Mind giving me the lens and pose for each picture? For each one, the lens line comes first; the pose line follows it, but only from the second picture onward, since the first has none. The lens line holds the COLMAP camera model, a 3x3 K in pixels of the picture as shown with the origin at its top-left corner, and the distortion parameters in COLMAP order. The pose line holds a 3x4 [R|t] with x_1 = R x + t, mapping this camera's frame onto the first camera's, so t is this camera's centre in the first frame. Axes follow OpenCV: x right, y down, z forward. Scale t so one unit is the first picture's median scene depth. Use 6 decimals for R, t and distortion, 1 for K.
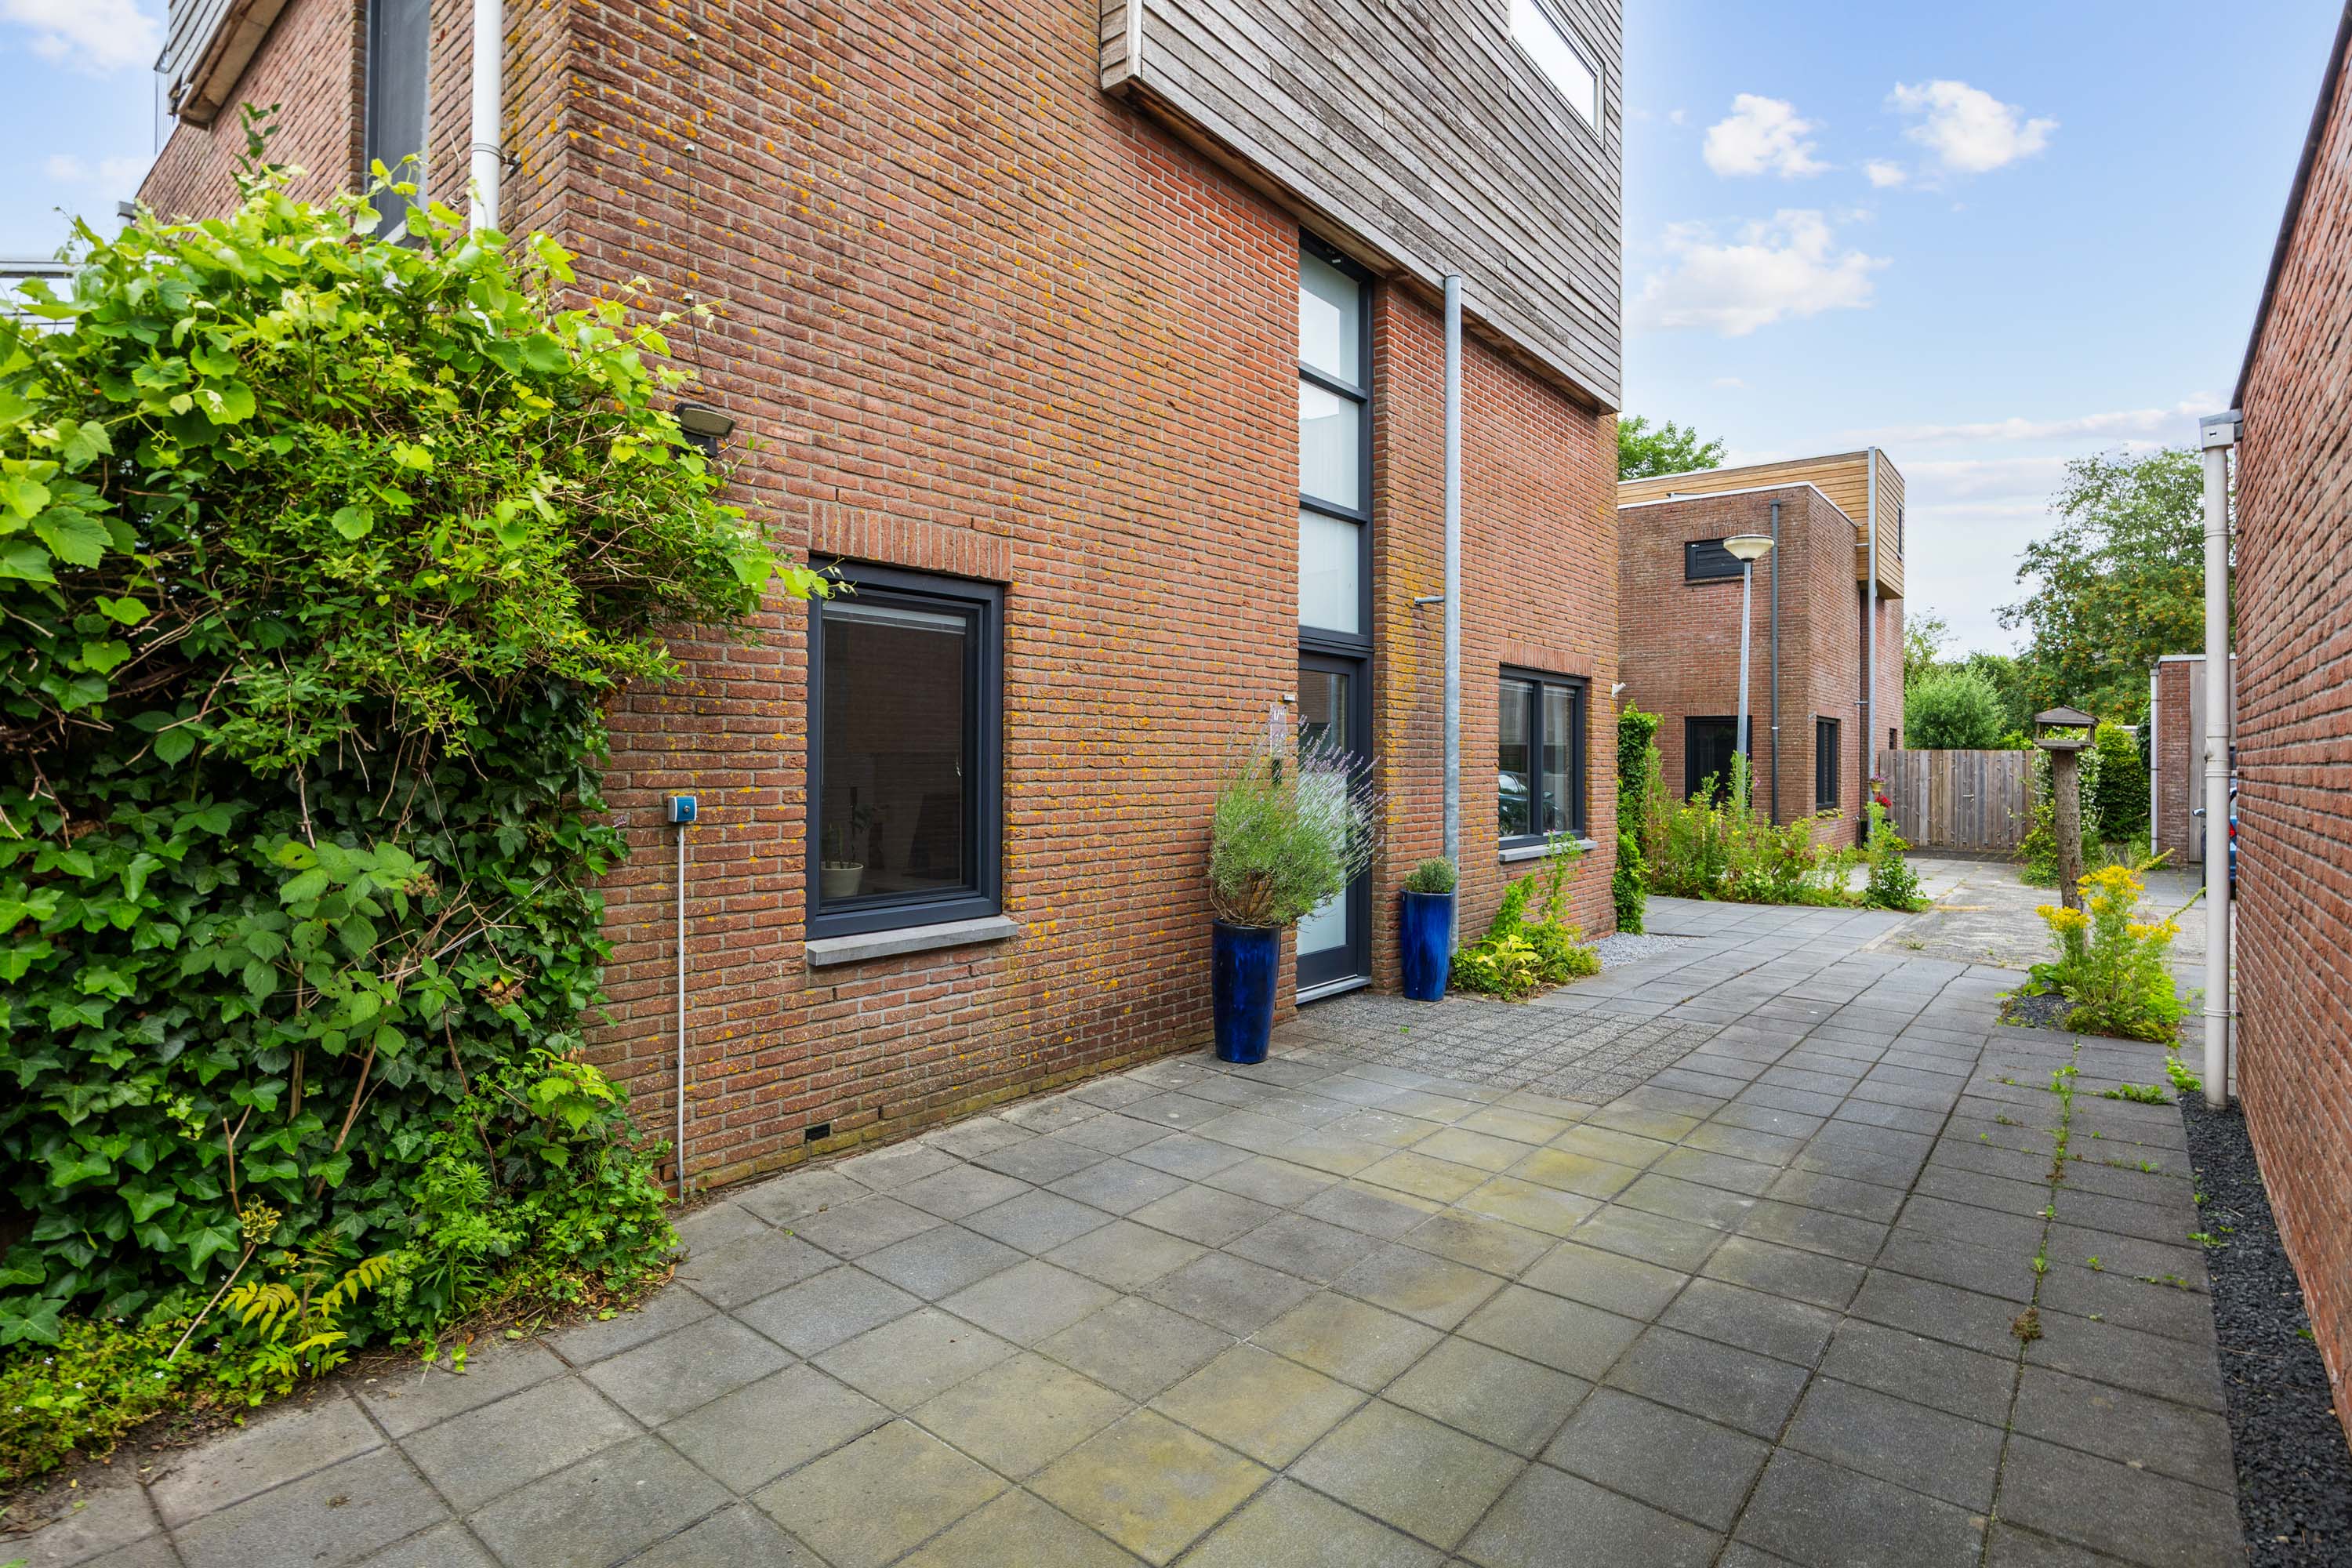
lens RADIAL K [[1135.4, 0, 1214.7], [0, 1135.4, 766.6], [0, 0, 1]] dist [-0.005555, -0.000063]
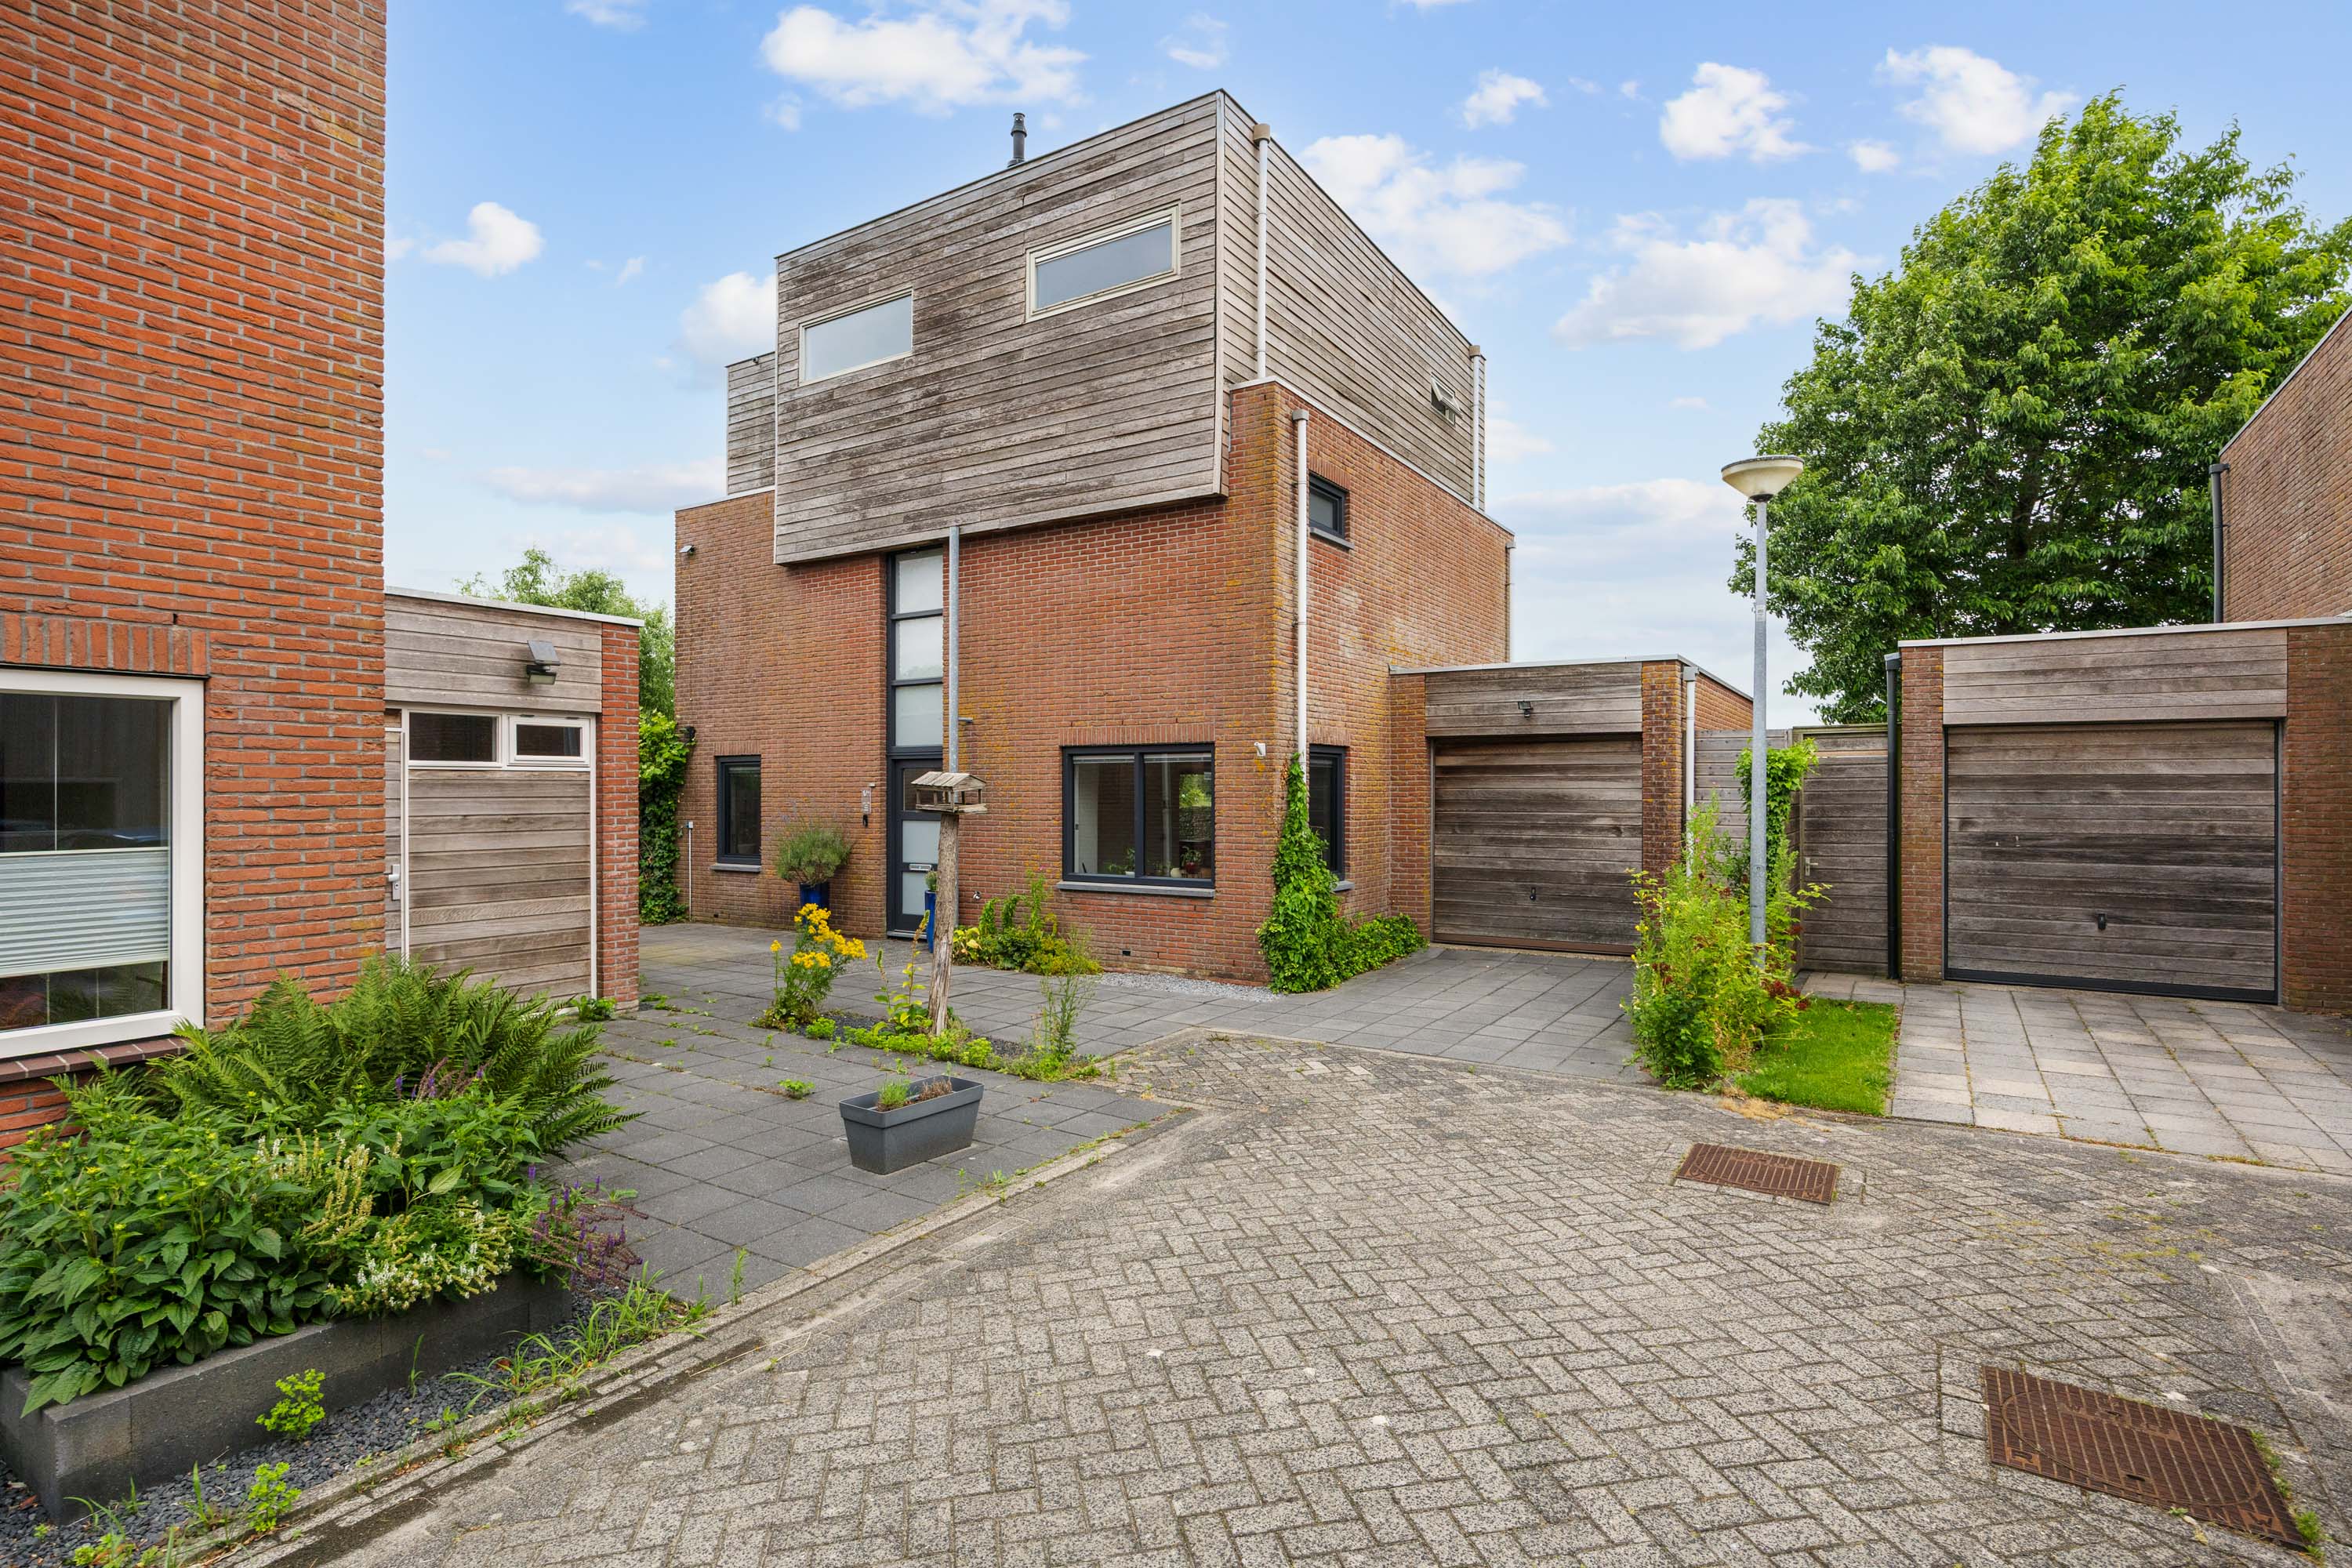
lens RADIAL K [[1158.7, 0, 1176.0], [0, 1158.7, 784.0], [0, 0, 1]] dist [-0.013490, 0.000583]
pose [[0.108518, -0.004774, -0.994083, 3.000487], [0.001772, 0.999988, -0.004609, -0.069233], [0.994093, -0.001261, 0.108525, 1.771980]]
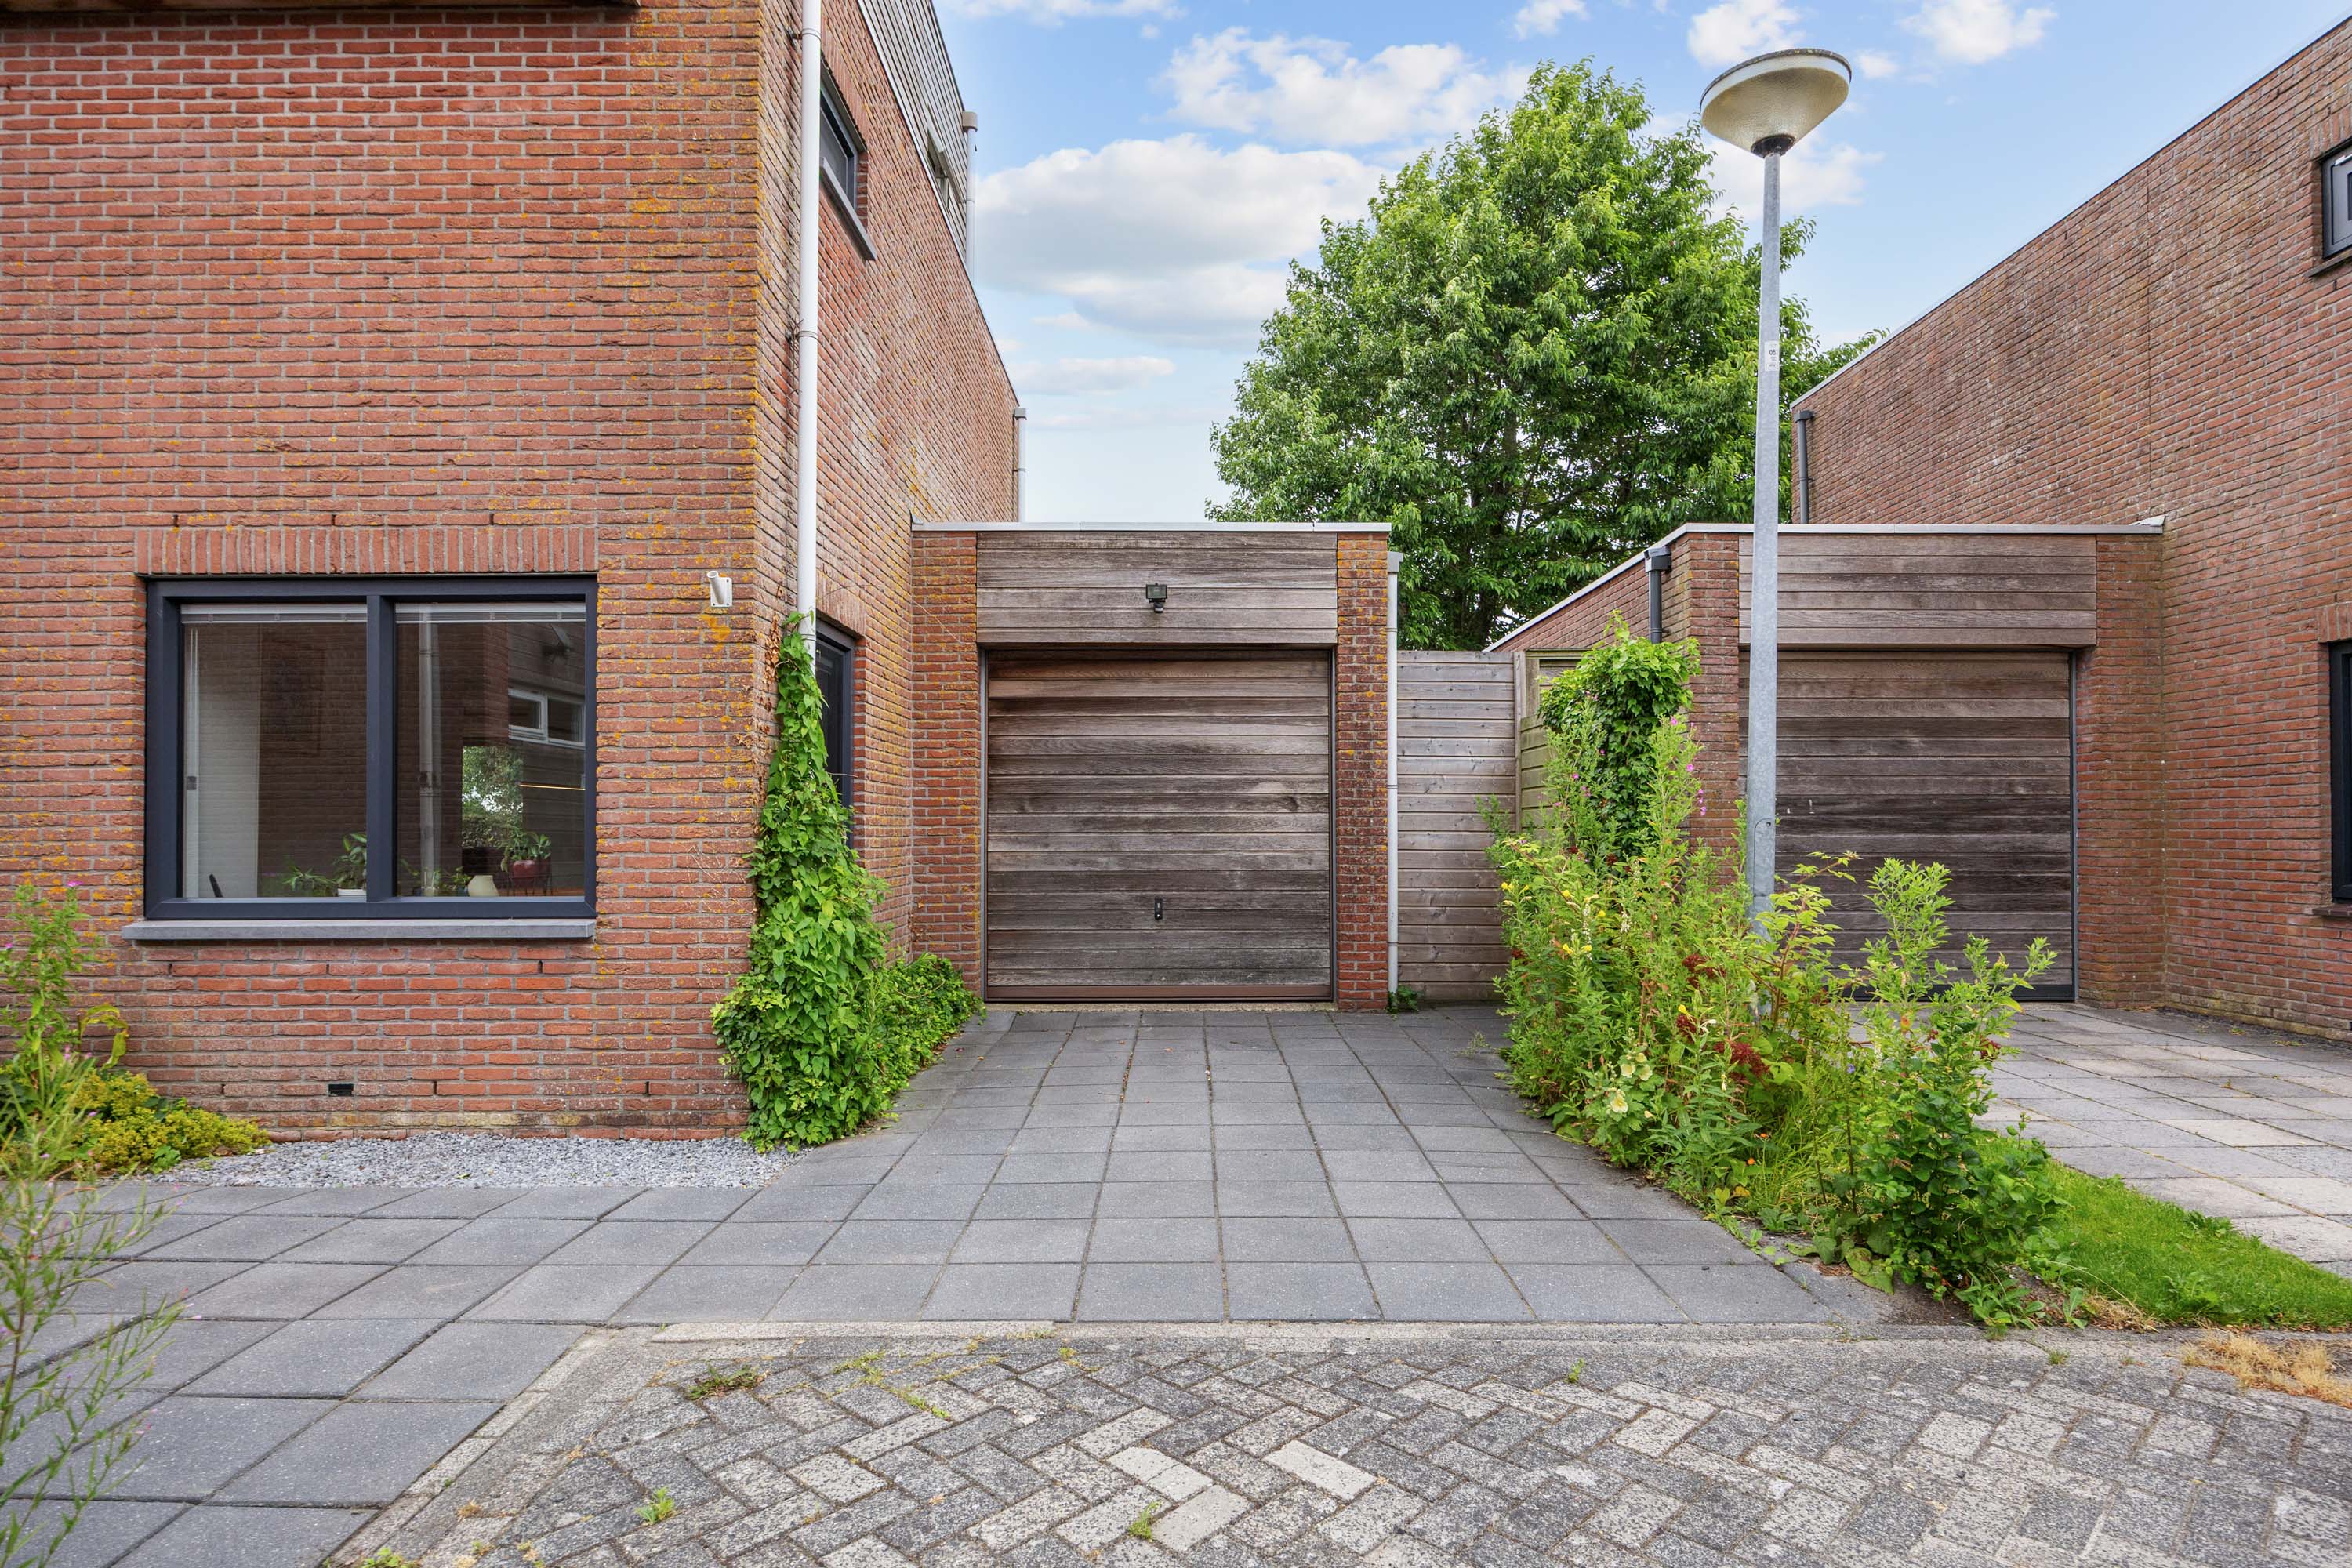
lens RADIAL K [[1232.7, 0, 1198.0], [0, 1232.7, 811.9], [0, 0, 1]] dist [-0.005447, -0.002249]
pose [[0.630979, -0.010540, -0.775728, 1.842378], [0.002492, 0.999930, -0.011559, 0.052751], [0.775796, 0.005361, 0.630961, 1.837213]]
